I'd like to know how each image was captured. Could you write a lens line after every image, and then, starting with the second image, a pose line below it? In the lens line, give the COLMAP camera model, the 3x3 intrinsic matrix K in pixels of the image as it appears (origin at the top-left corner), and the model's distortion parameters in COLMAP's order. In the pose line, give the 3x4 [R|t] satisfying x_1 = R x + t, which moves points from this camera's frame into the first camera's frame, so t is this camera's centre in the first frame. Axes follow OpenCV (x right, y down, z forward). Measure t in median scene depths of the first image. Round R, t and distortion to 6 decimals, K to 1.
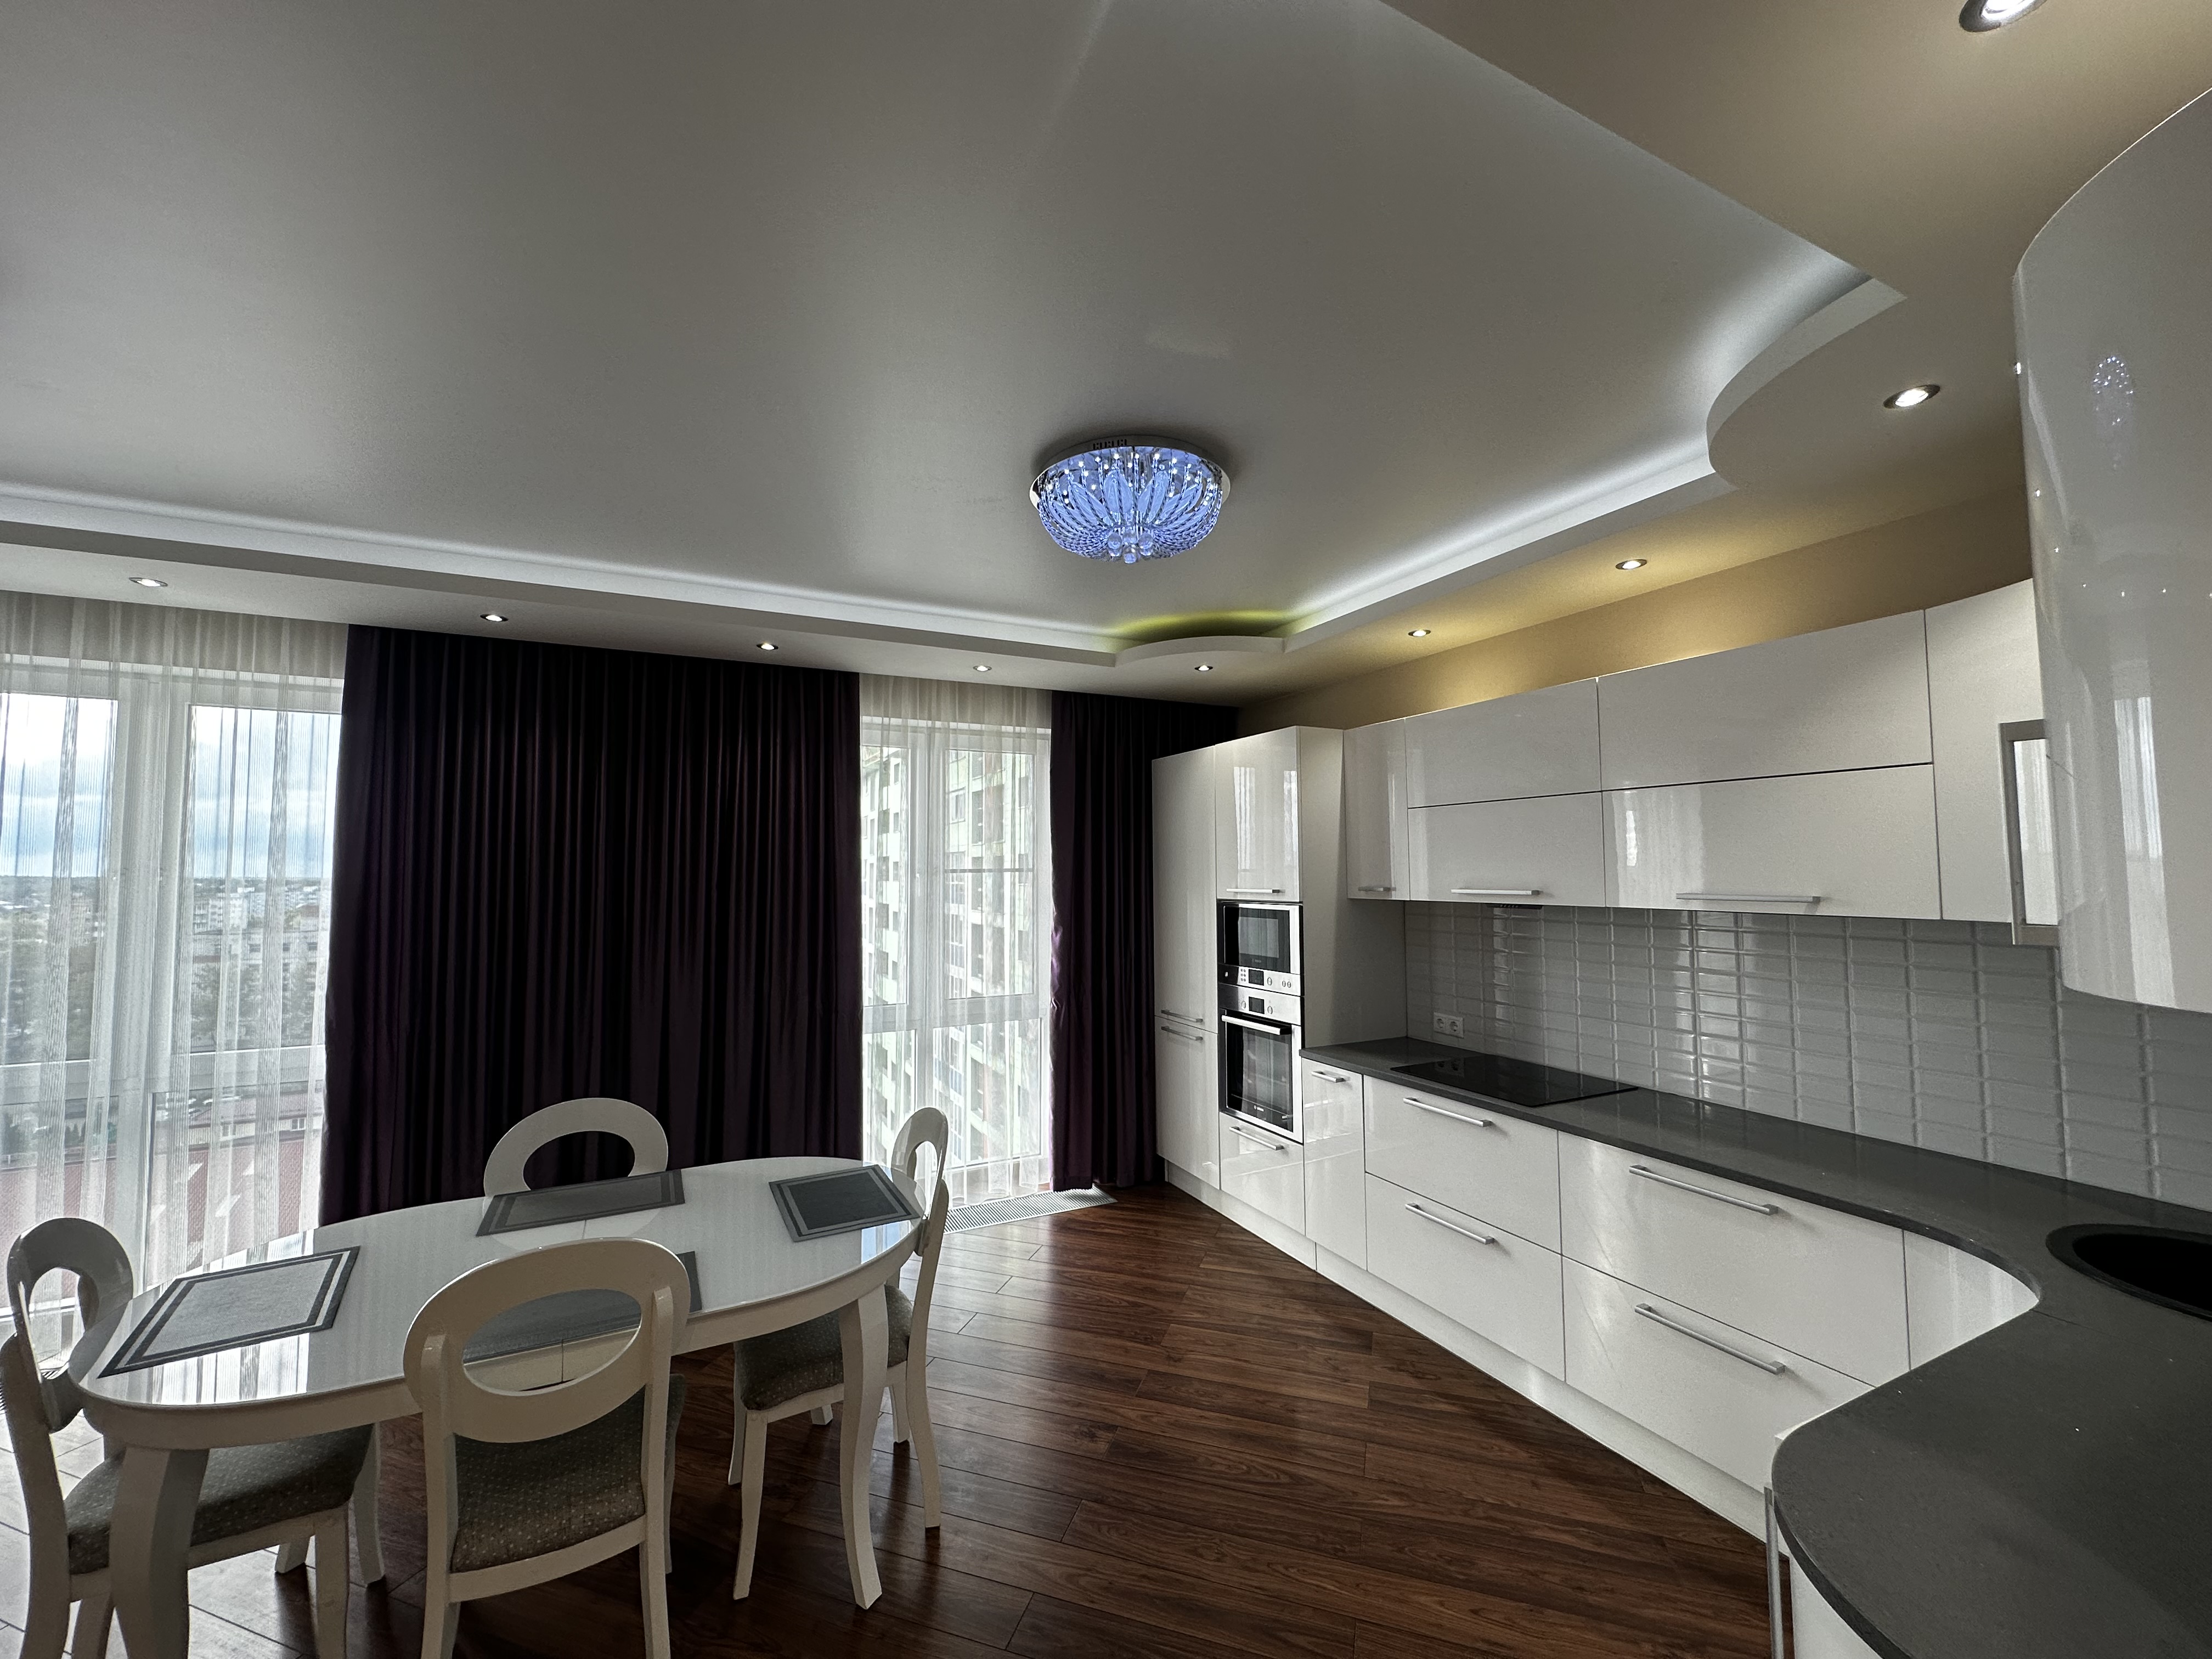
lens RADIAL K [[885.0, 0, 1105.9], [0, 885.0, 826.1], [0, 0, 1]] dist [-0.002558, 0.000278]
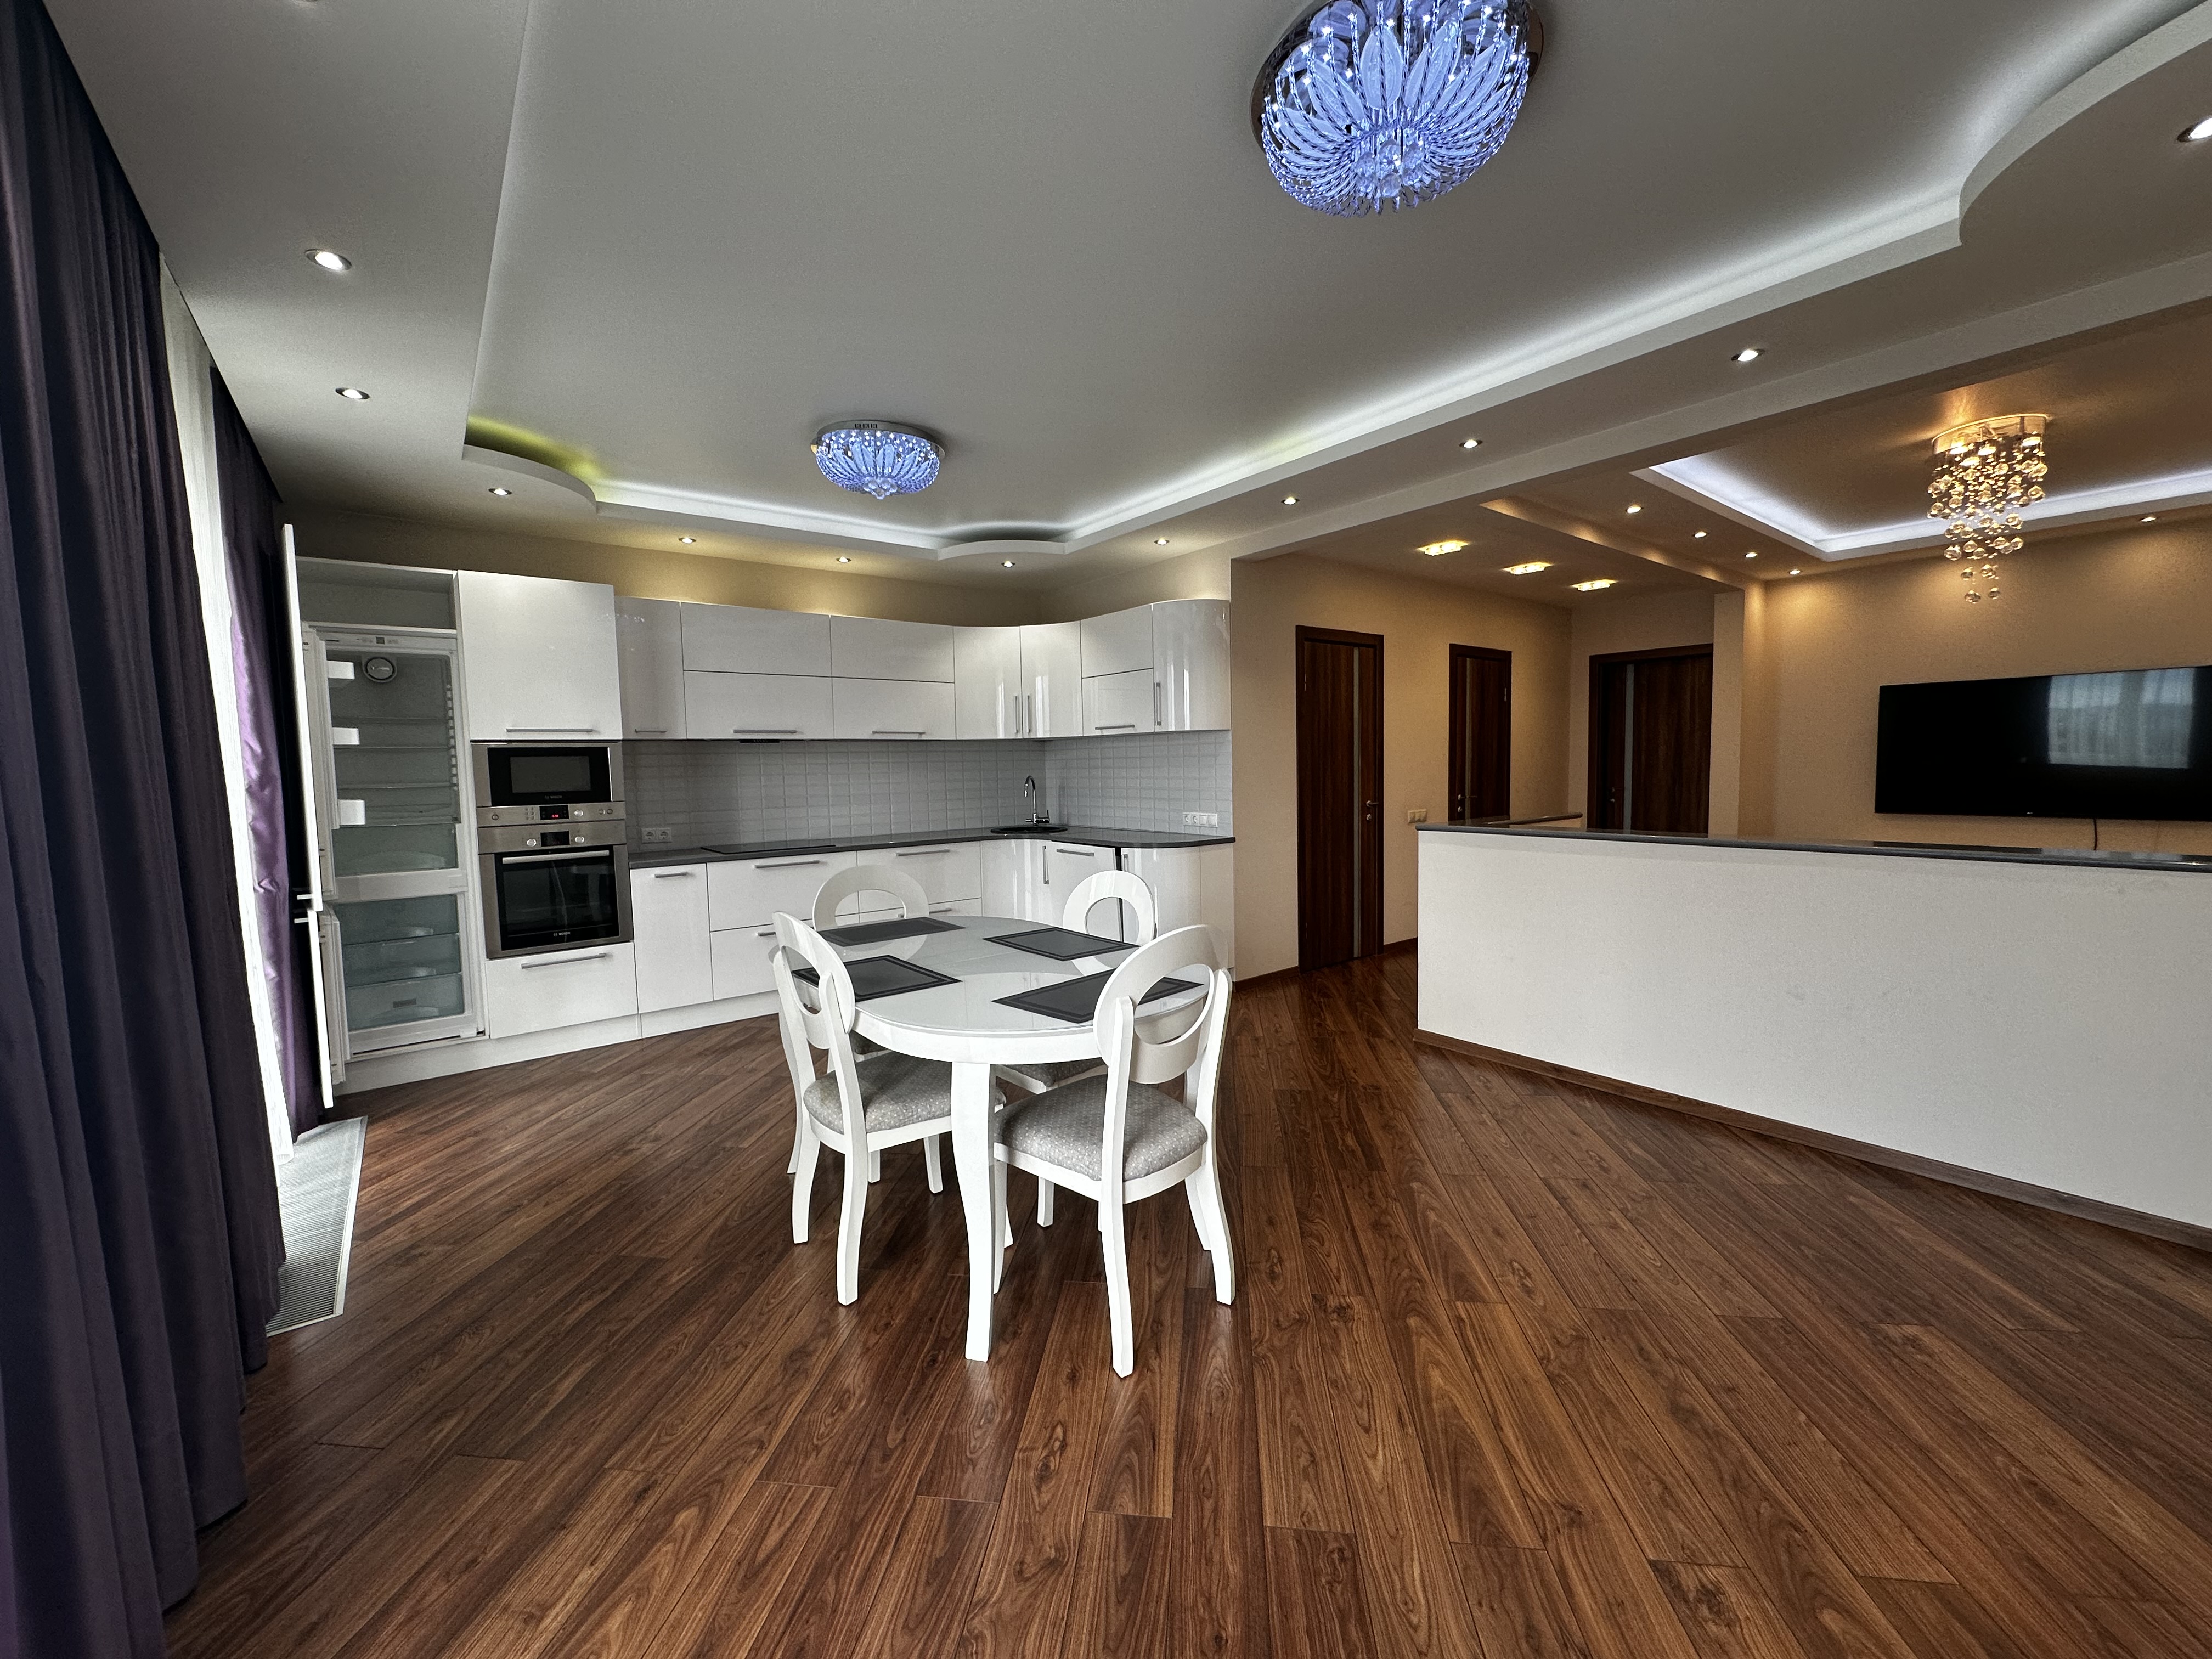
lens RADIAL K [[885.0, 0, 1101.6], [0, 885.0, 825.9], [0, 0, 1]] dist [-0.002558, 0.000278]
pose [[-0.199572, -0.060182, 0.978033, -1.218782], [-0.029486, 0.998029, 0.055396, 0.134547], [-0.979439, -0.017782, -0.200954, 0.705611]]
